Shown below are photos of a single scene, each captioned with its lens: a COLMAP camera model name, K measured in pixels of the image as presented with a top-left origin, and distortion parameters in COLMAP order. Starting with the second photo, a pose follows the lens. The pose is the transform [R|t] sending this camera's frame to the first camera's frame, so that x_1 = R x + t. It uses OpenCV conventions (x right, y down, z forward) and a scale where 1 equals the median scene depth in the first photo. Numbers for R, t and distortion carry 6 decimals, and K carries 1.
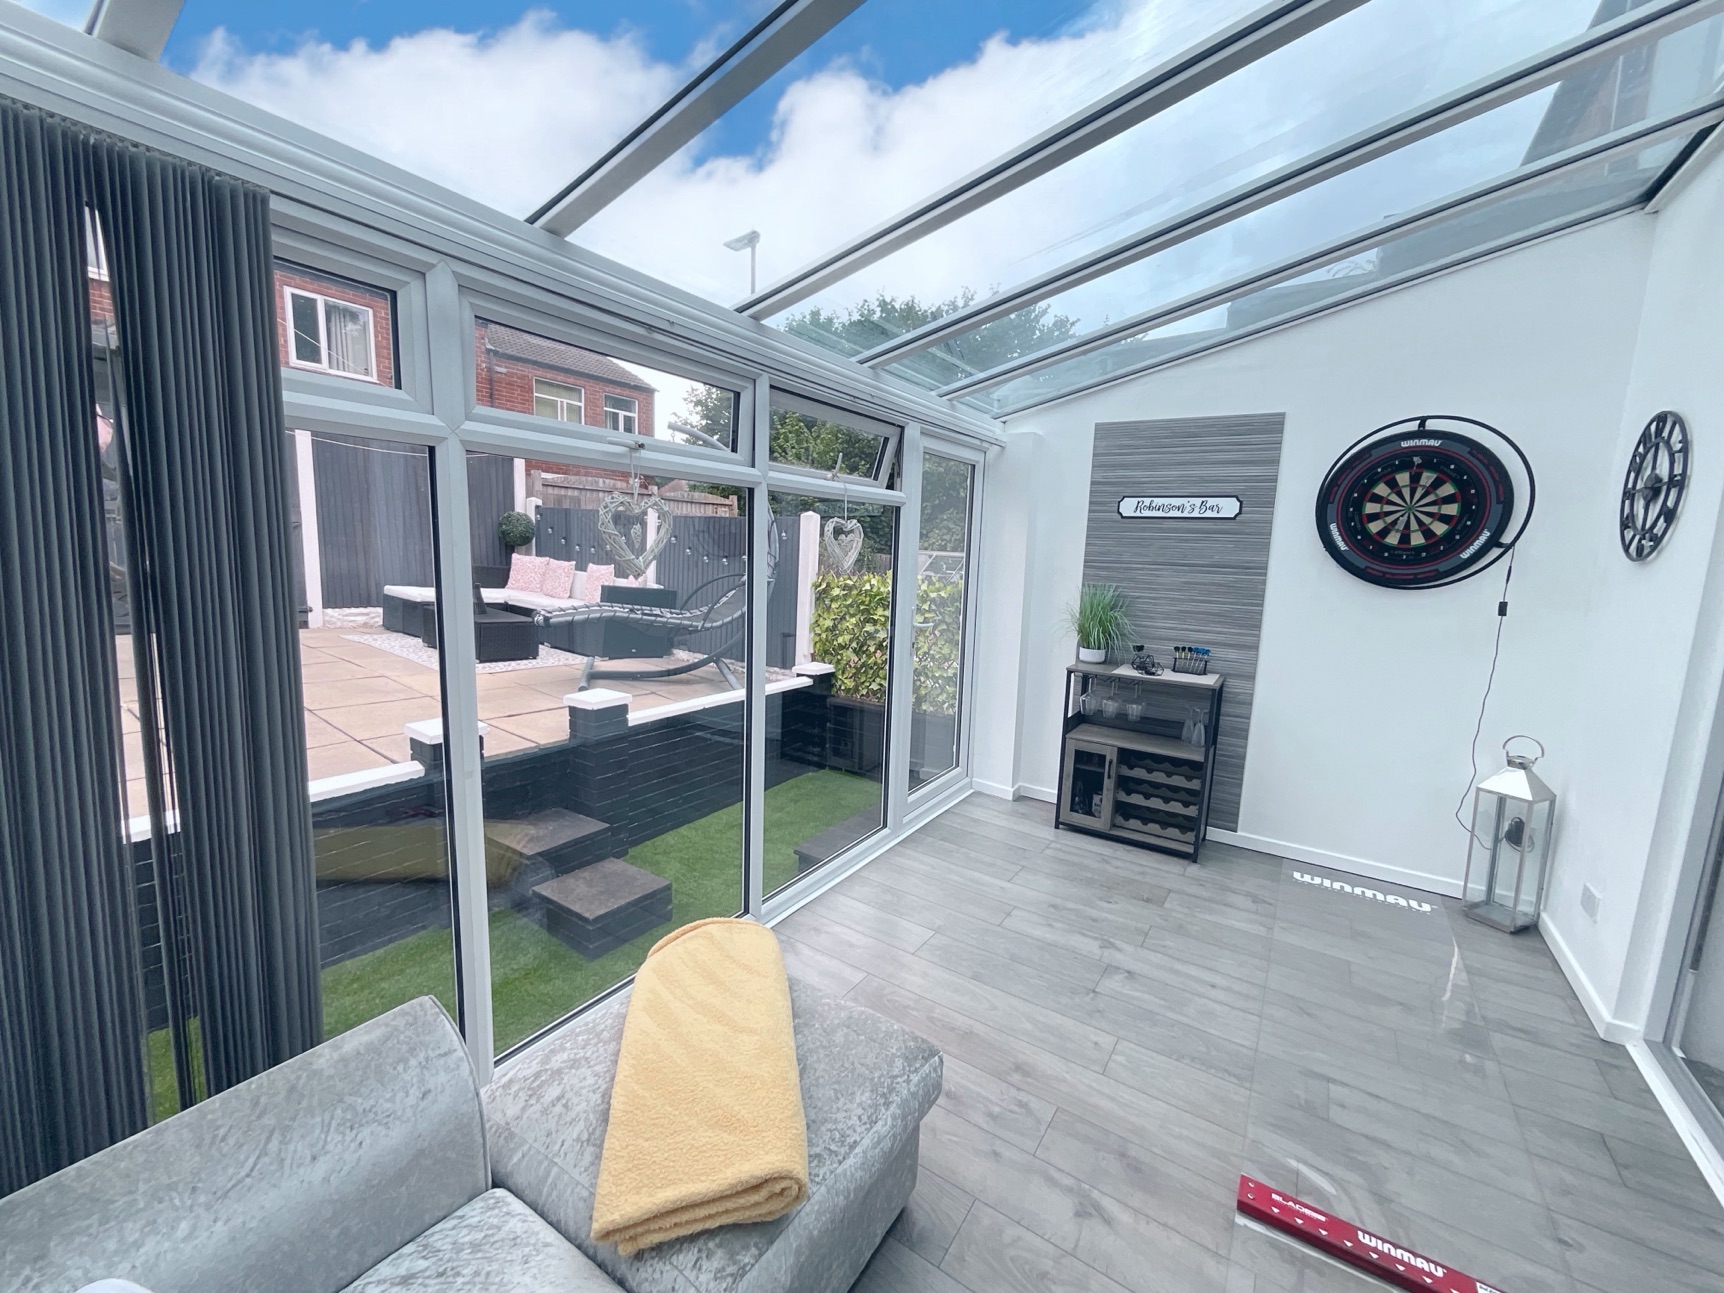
lens RADIAL K [[696.6, 0, 856.3], [0, 696.6, 653.2], [0, 0, 1]] dist [-0.006662, 0.002715]
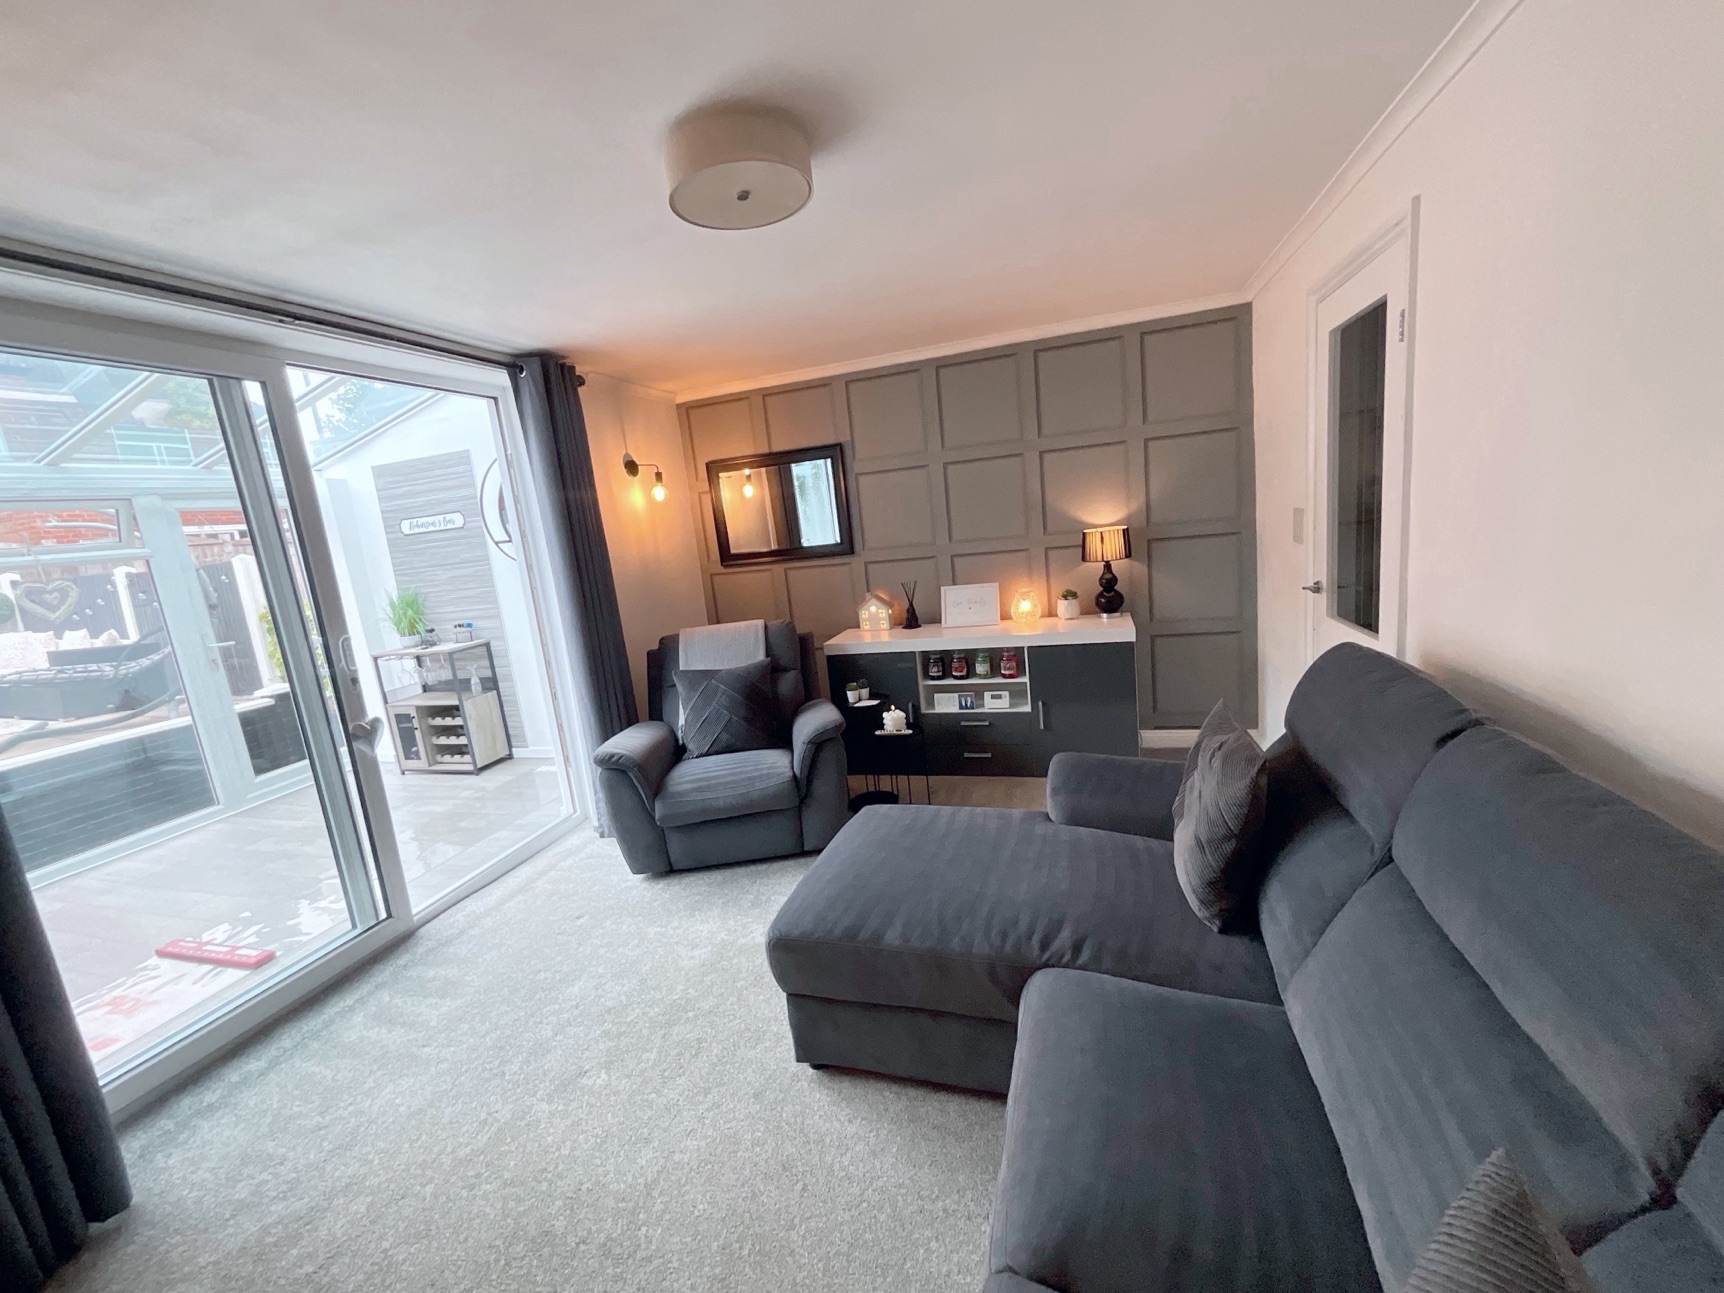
lens RADIAL K [[696.6, 0, 862.0], [0, 696.6, 647.1], [0, 0, 1]] dist [-0.006662, 0.002715]
pose [[0.951577, -0.186890, 0.244077, 0.874571], [0.182624, 0.982361, 0.040204, 0.124373], [-0.247286, 0.006317, 0.968922, -0.514957]]
